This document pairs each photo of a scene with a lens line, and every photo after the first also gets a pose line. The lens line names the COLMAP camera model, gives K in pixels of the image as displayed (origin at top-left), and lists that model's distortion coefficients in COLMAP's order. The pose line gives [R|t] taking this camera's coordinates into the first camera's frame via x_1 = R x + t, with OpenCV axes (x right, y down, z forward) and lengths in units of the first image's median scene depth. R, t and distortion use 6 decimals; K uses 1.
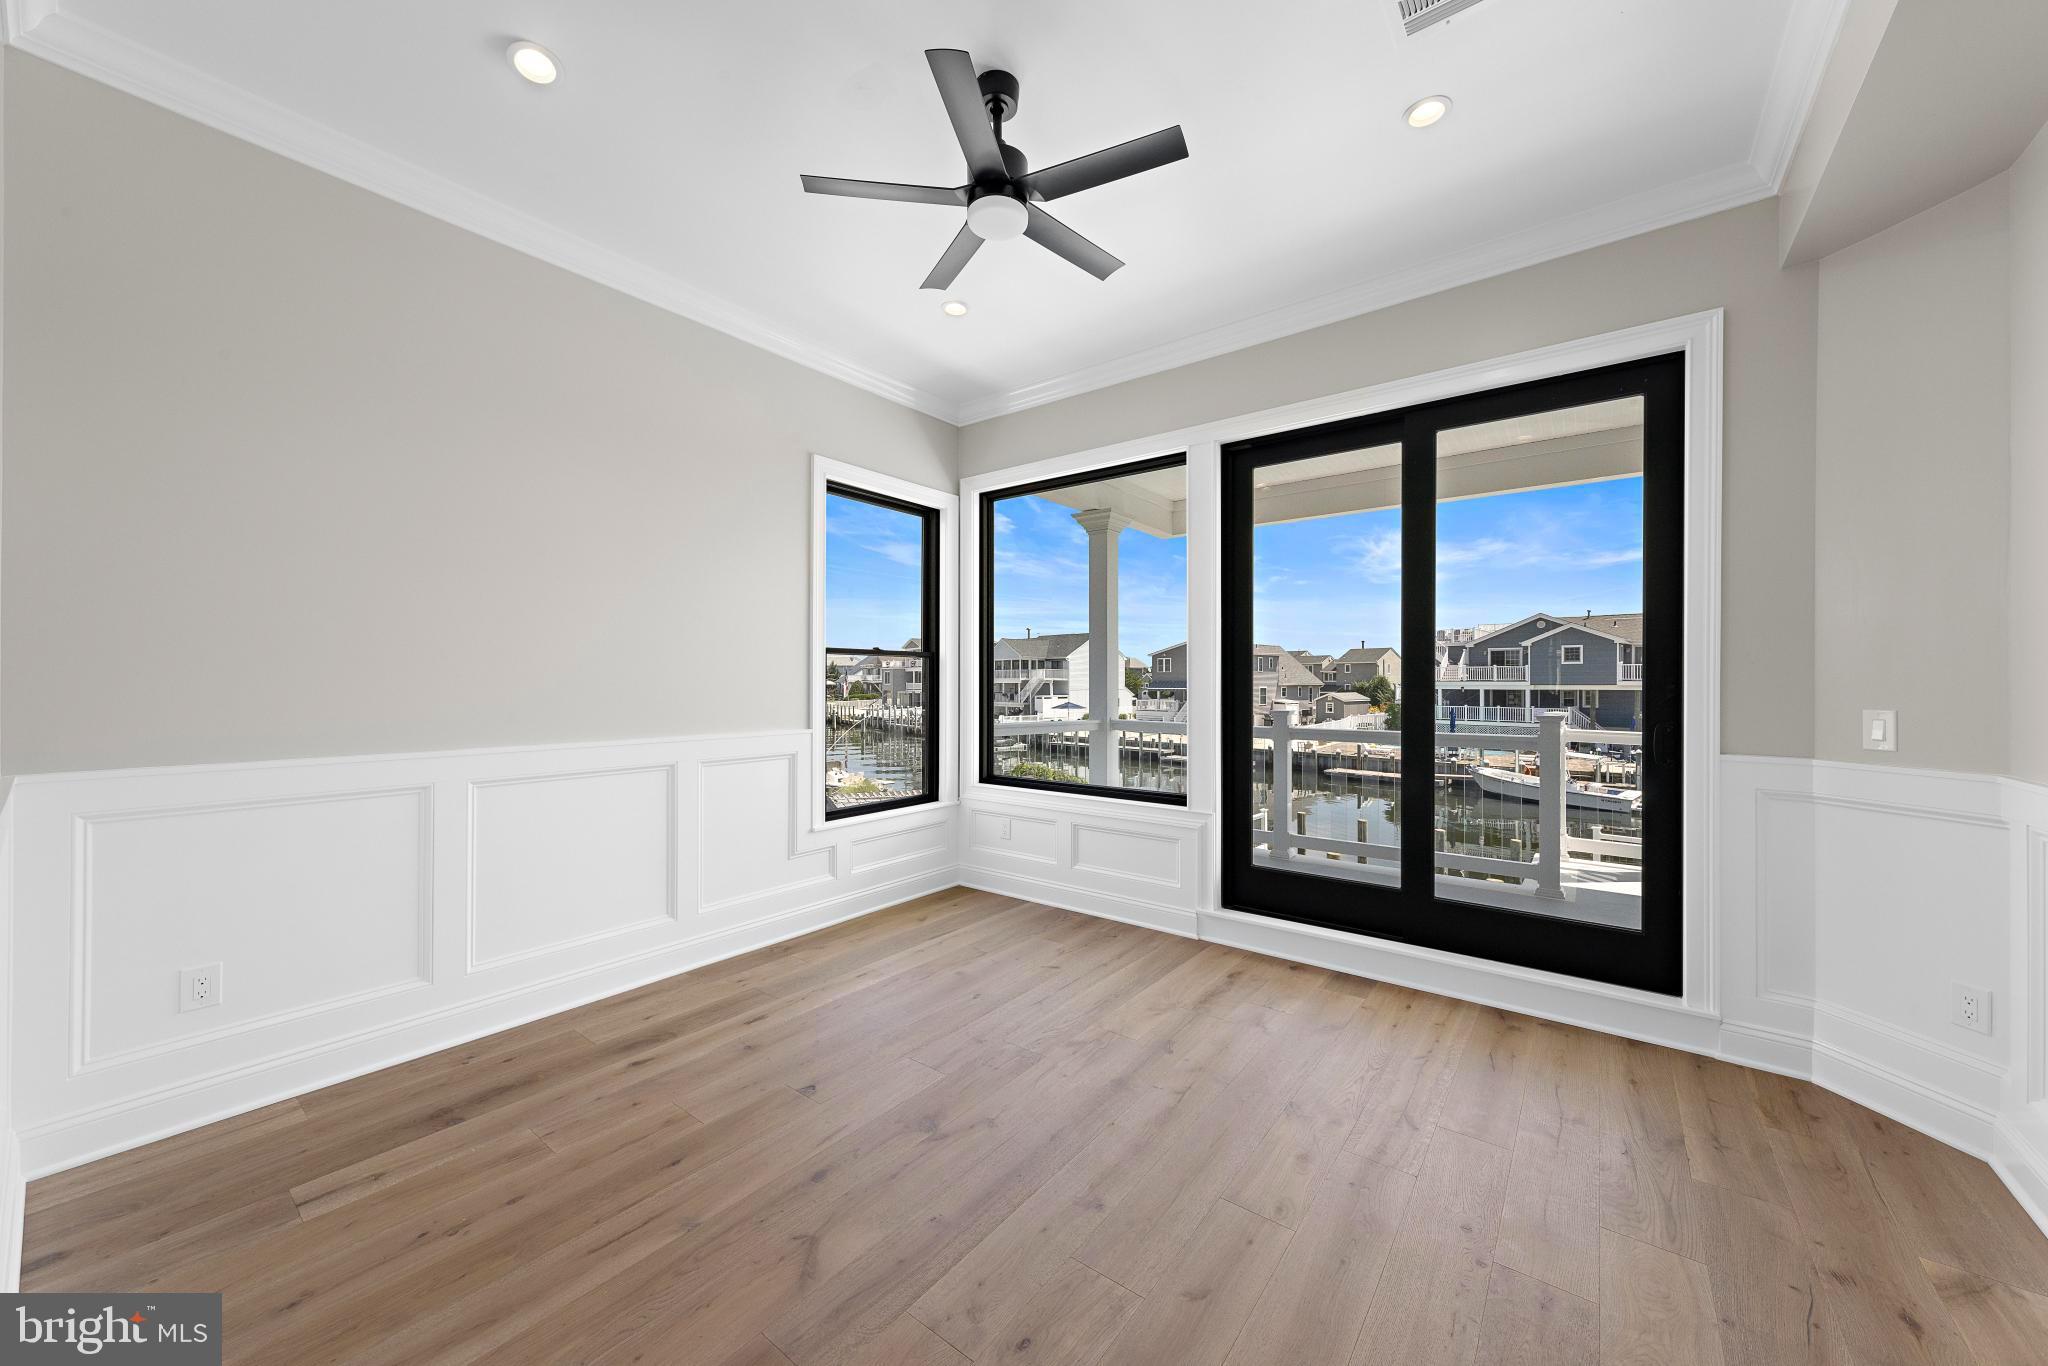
lens RADIAL K [[731.6, 0, 1032.9], [0, 731.6, 679.2], [0, 0, 1]] dist [0.001312, -0.000086]
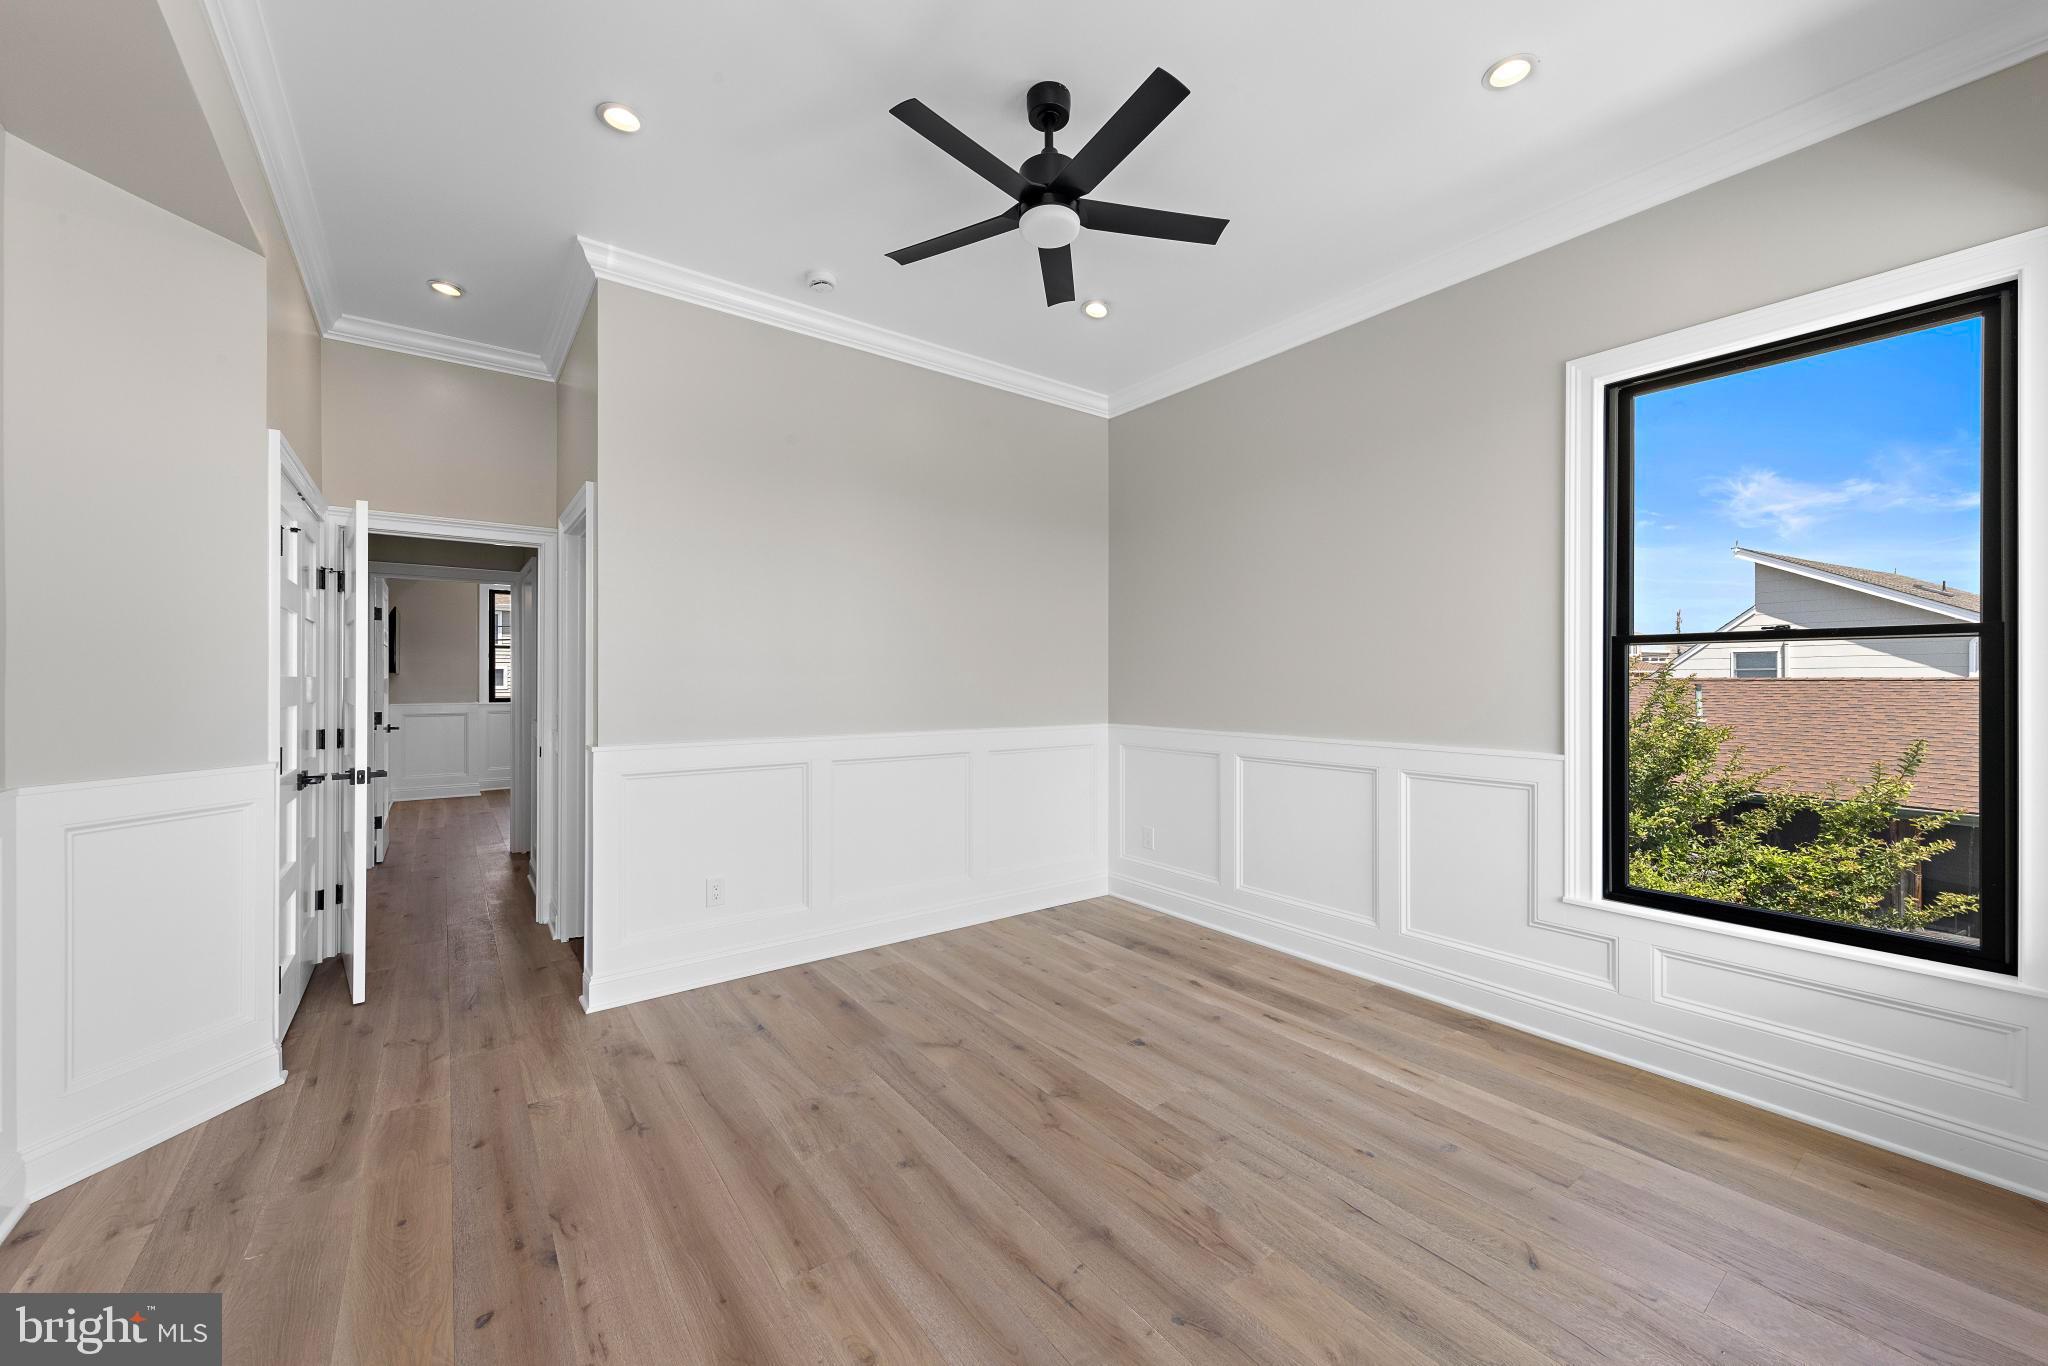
lens RADIAL K [[769.1, 0, 1028.2], [0, 769.1, 673.7], [0, 0, 1]] dist [0.002889, 0.000203]
pose [[-0.259031, -0.007004, -0.965844, 0.702101], [-0.000462, 0.999974, -0.007127, -0.005609], [0.965869, -0.001400, -0.259028, 0.892394]]
